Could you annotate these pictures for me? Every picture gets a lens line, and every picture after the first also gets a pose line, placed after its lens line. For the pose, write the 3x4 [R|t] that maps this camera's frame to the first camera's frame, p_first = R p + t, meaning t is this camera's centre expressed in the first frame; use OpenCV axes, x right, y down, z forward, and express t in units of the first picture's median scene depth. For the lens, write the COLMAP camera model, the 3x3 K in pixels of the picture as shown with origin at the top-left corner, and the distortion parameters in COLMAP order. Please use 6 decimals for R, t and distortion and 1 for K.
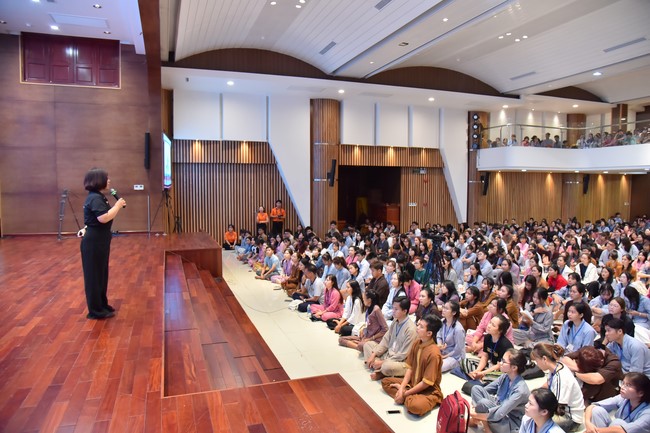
lens RADIAL K [[481.2, 0, 325.0], [0, 481.2, 216.5], [0, 0, 1]] dist [-0.076846, 0.002574]
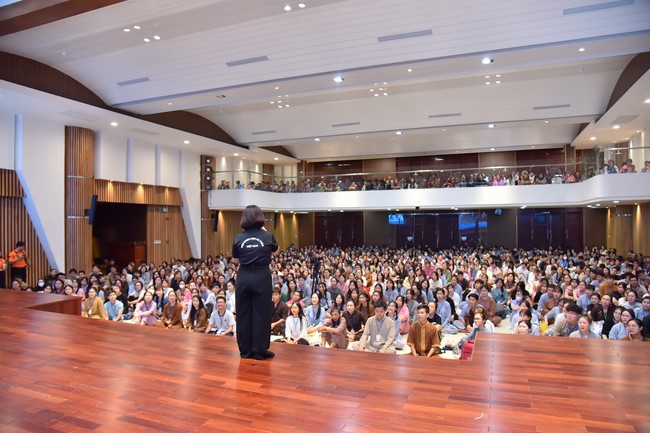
lens RADIAL K [[481.2, 0, 325.0], [0, 481.2, 216.5], [0, 0, 1]] dist [-0.076846, 0.002574]
pose [[0.650968, 0.008499, 0.759058, -0.355186], [0.046531, 0.997610, -0.051075, -0.011025], [-0.757678, 0.068568, 0.649017, 0.081484]]
